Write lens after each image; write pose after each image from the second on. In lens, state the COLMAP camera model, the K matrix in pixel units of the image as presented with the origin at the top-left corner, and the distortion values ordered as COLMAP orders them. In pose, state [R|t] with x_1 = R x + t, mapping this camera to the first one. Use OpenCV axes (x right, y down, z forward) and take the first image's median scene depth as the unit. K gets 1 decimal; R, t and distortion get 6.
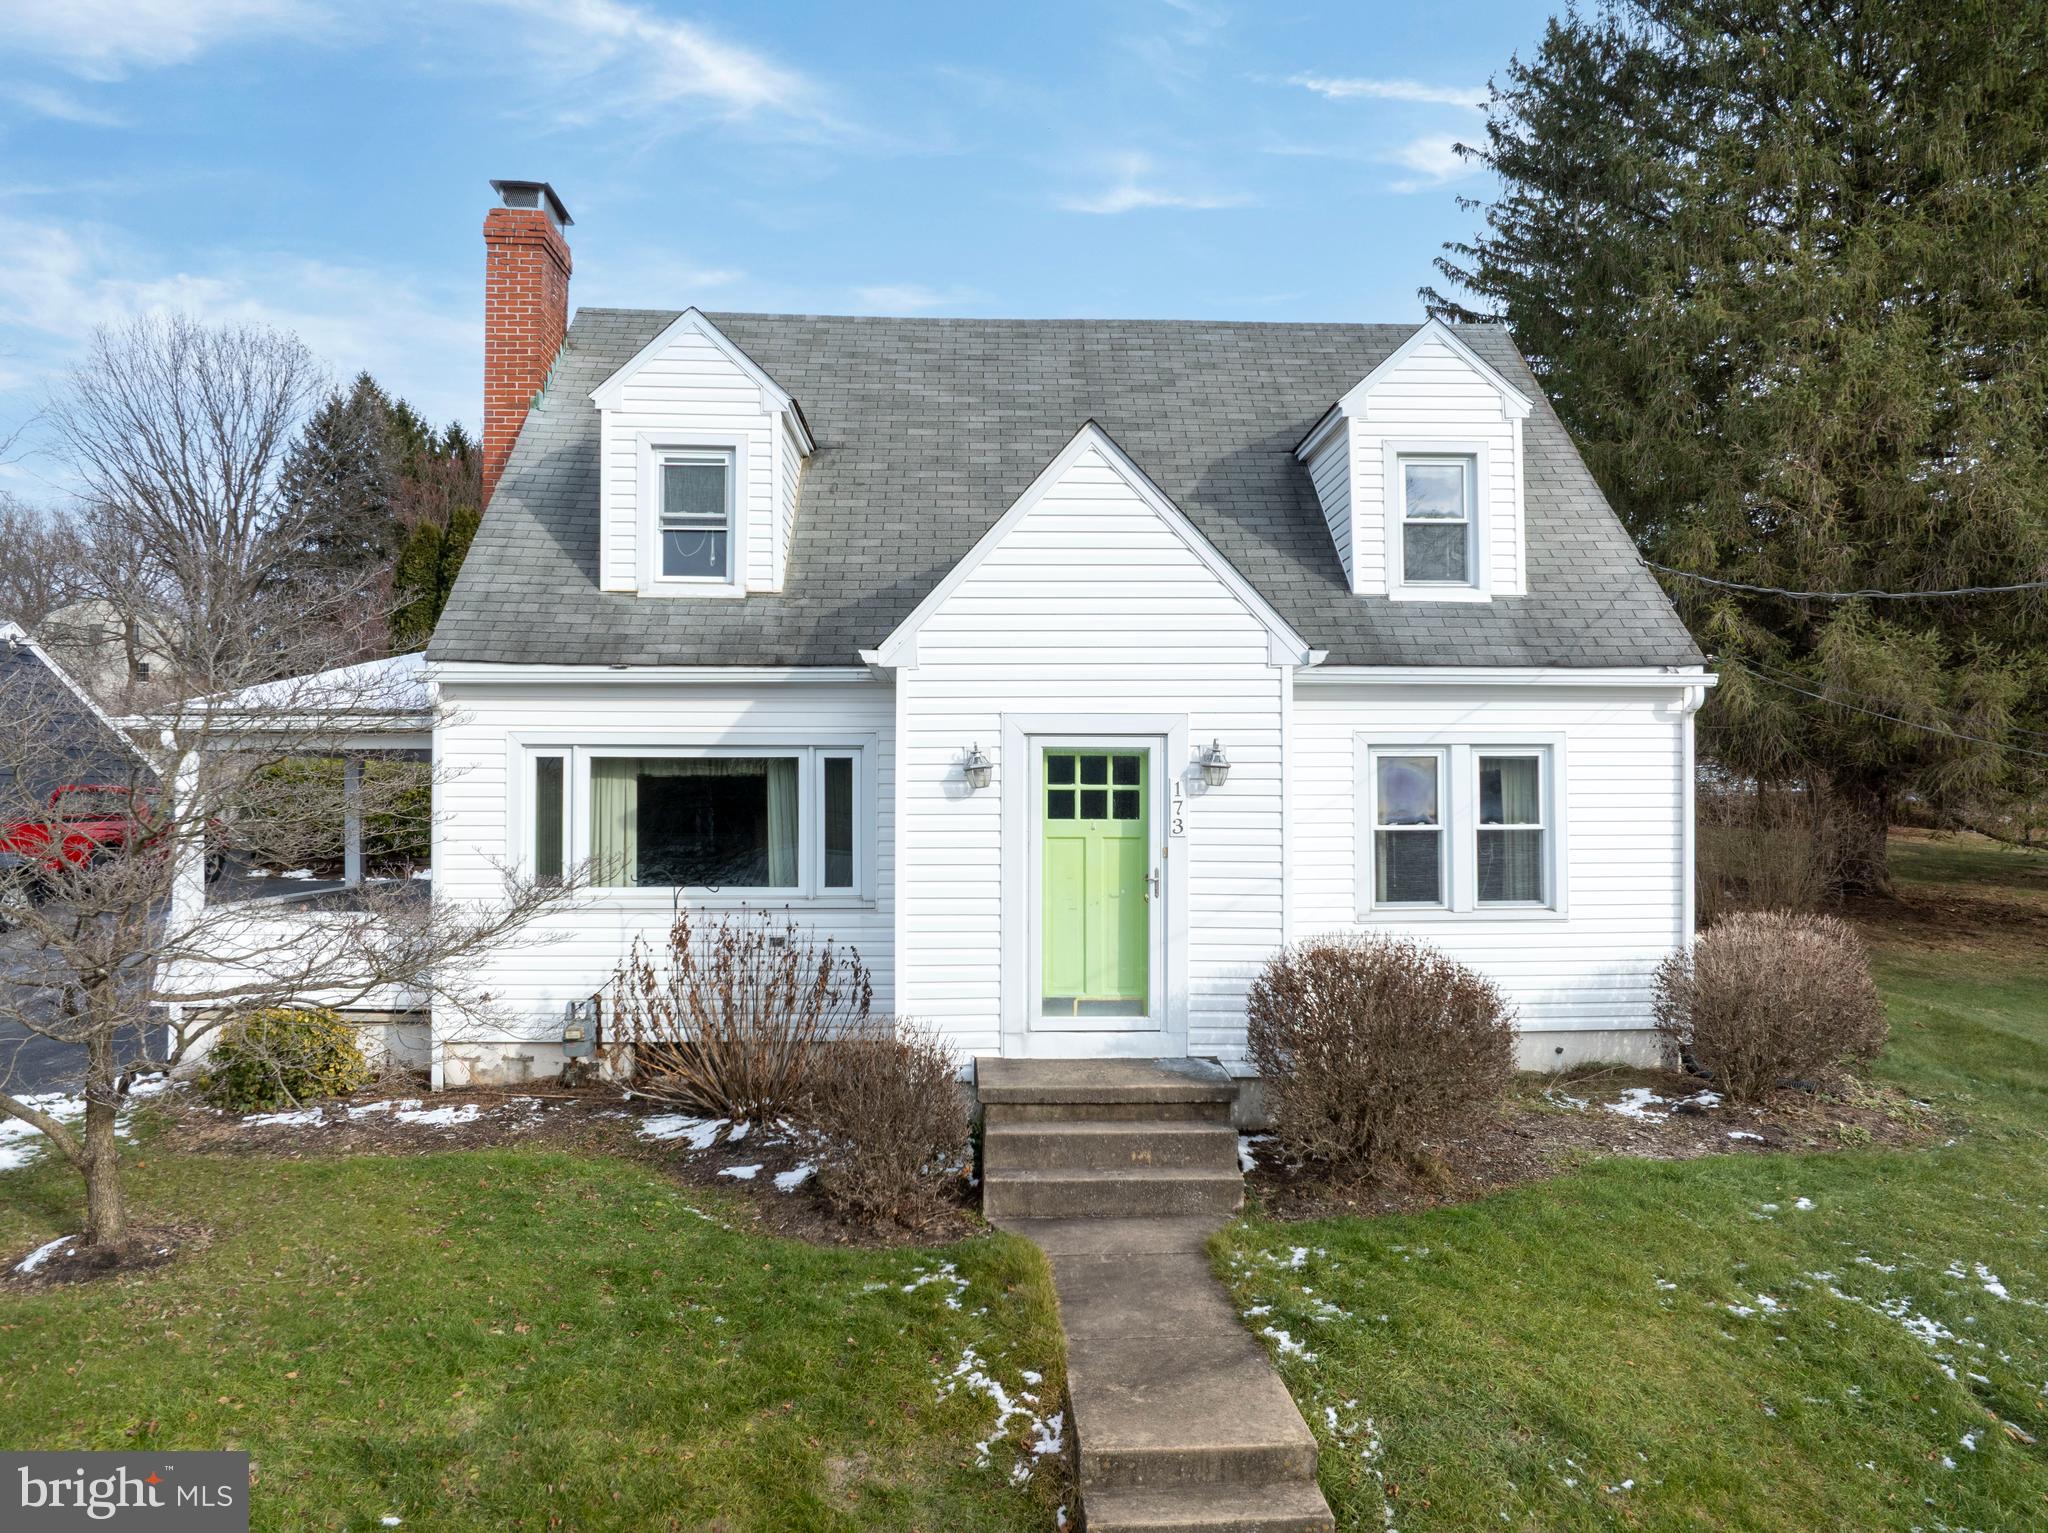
lens RADIAL K [[1440.4, 0, 1025.5], [0, 1440.4, 768.4], [0, 0, 1]] dist [-0.040199, 0.006039]
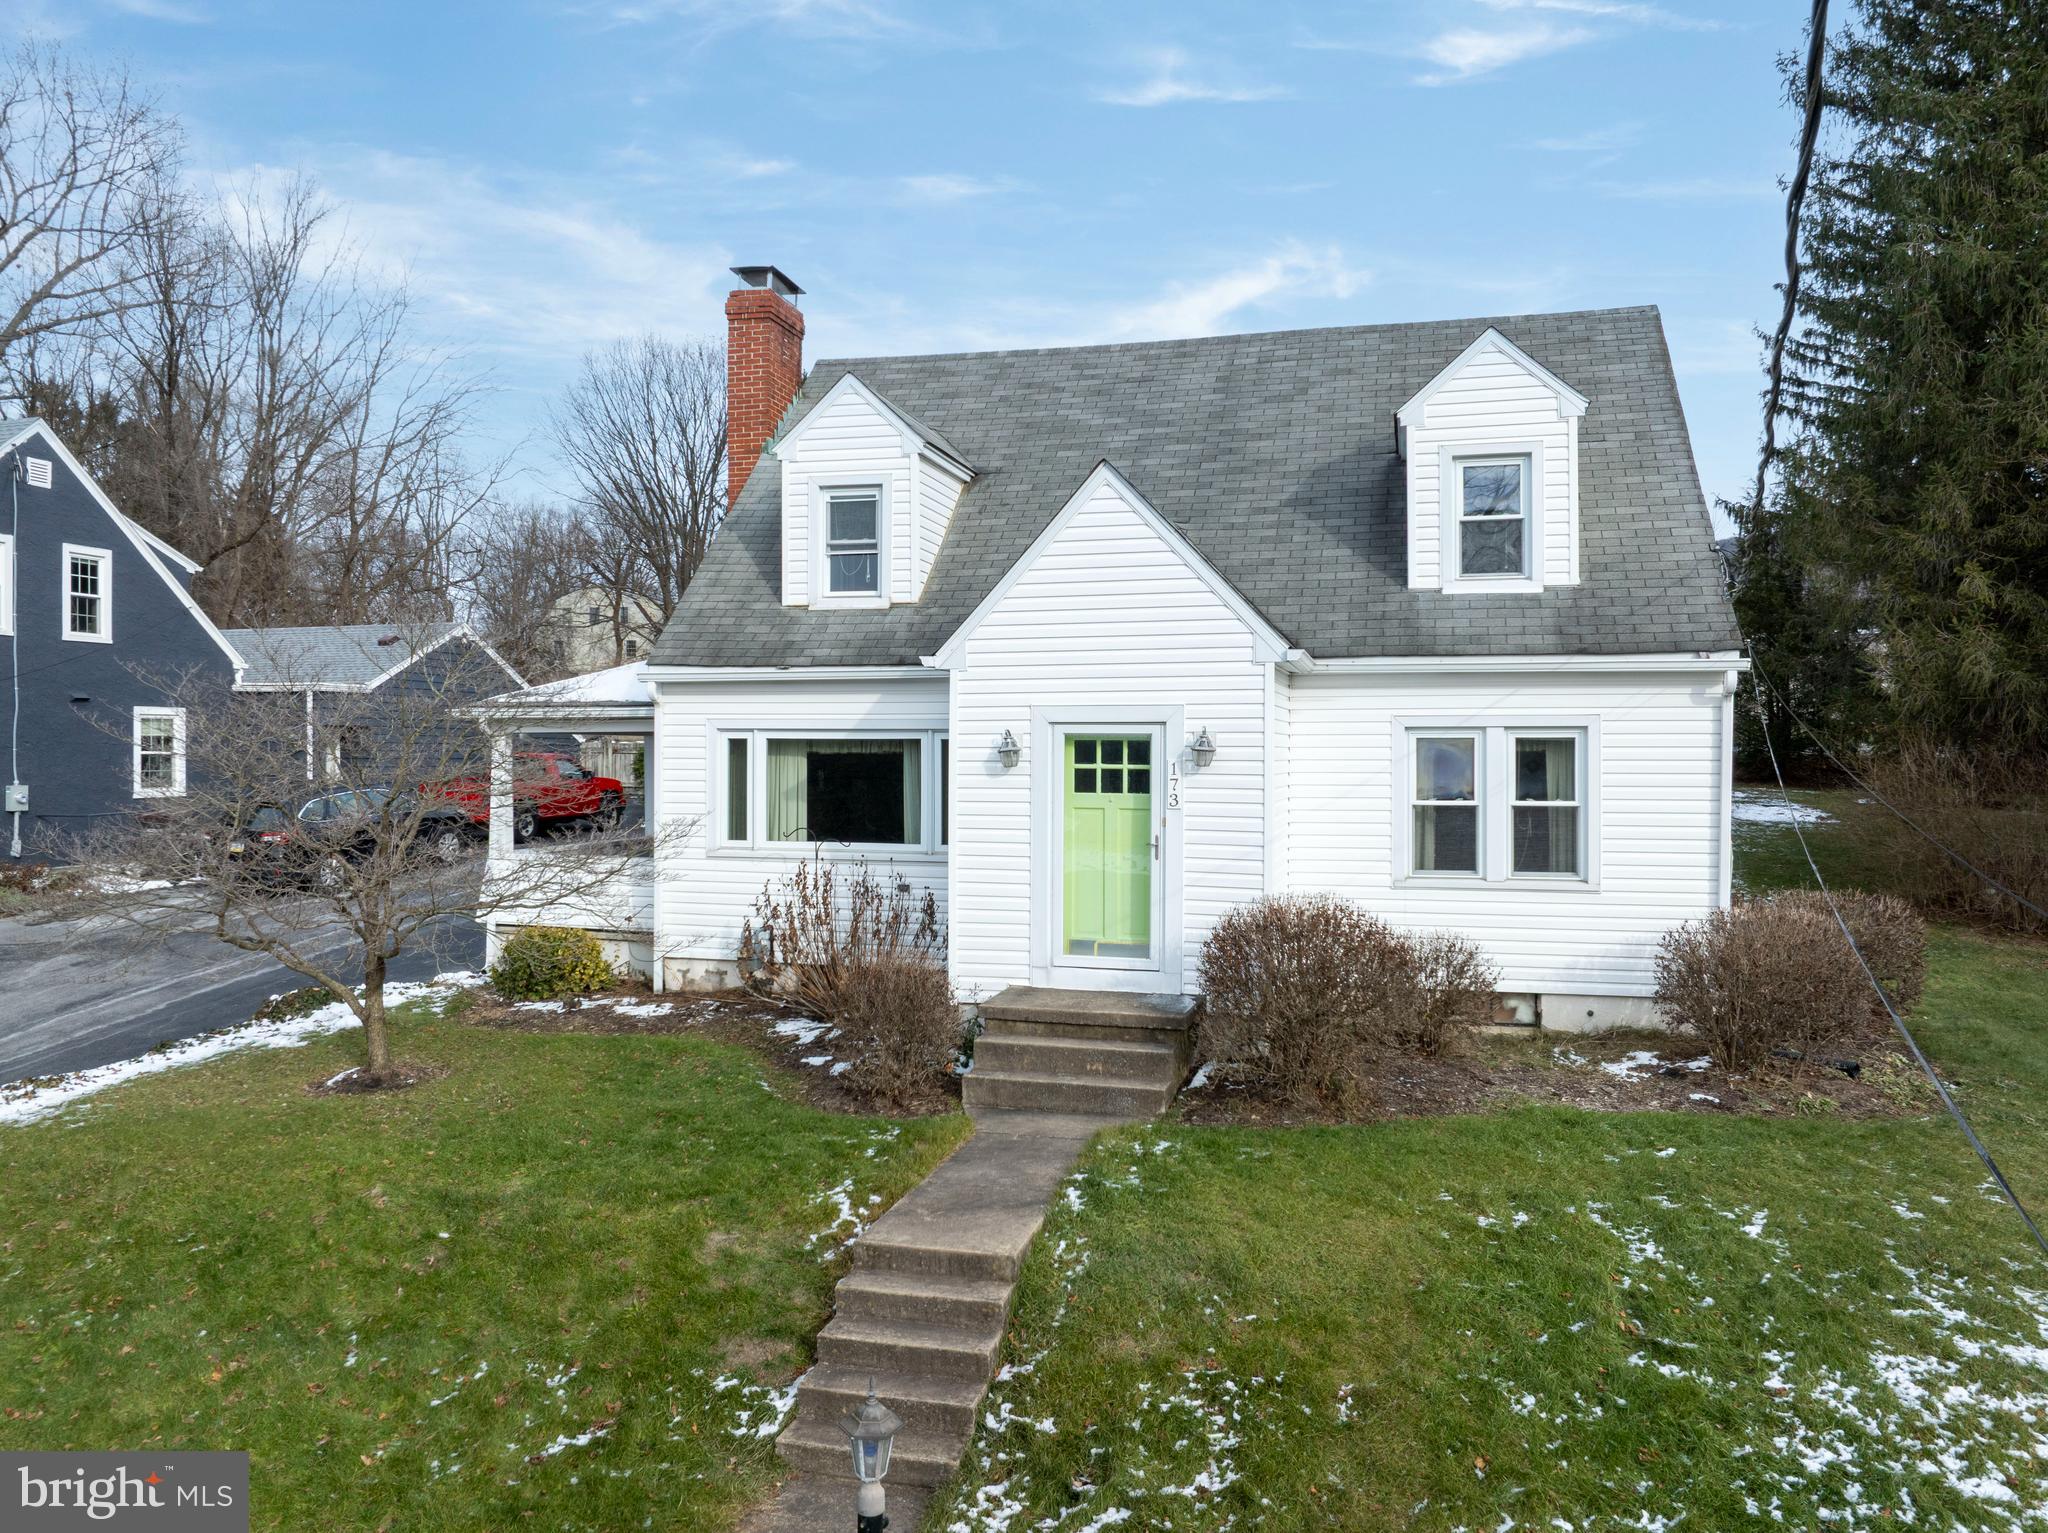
lens RADIAL K [[1440.4, 0, 1026.2], [0, 1440.4, 770.4], [0, 0, 1]] dist [-0.040199, 0.006039]
pose [[0.953355, 0.006812, -0.301775, 0.296860], [0.002034, 0.999578, 0.028991, -0.016165], [0.301845, -0.028253, 0.952938, -0.142514]]
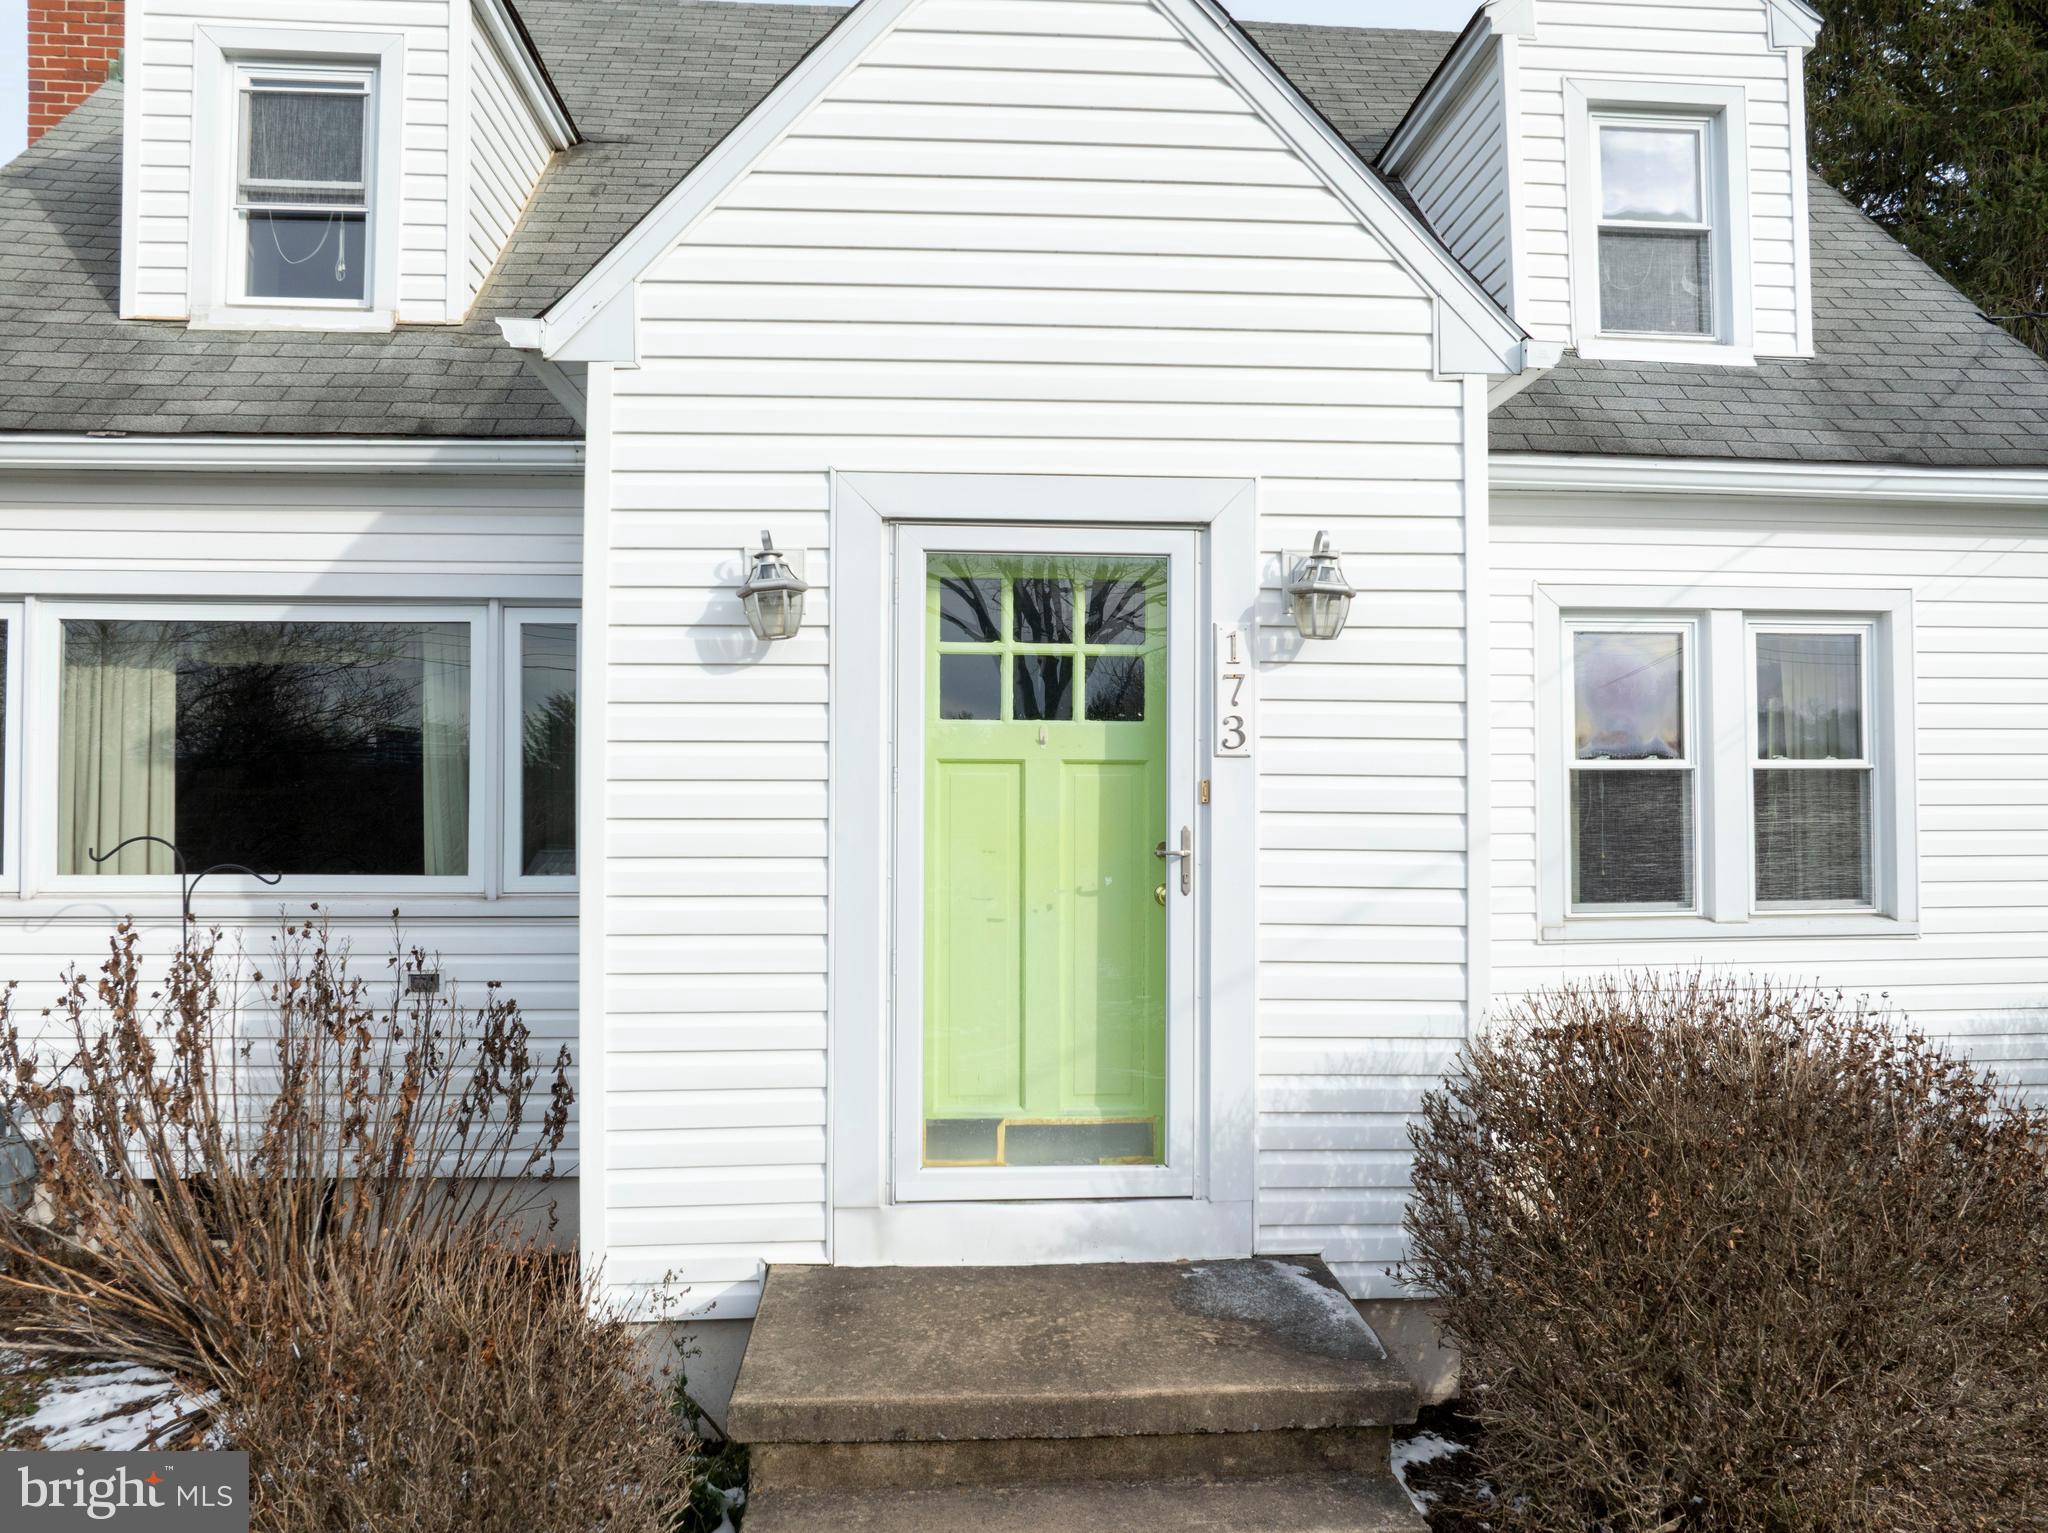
lens RADIAL K [[1440.4, 0, 1030.6], [0, 1440.4, 766.6], [0, 0, 1]] dist [-0.040199, 0.006039]
pose [[0.999473, 0.001535, 0.032420, 0.025336], [-0.001465, 0.999997, -0.002195, 0.044194], [-0.032424, 0.002147, 0.999472, 0.480289]]
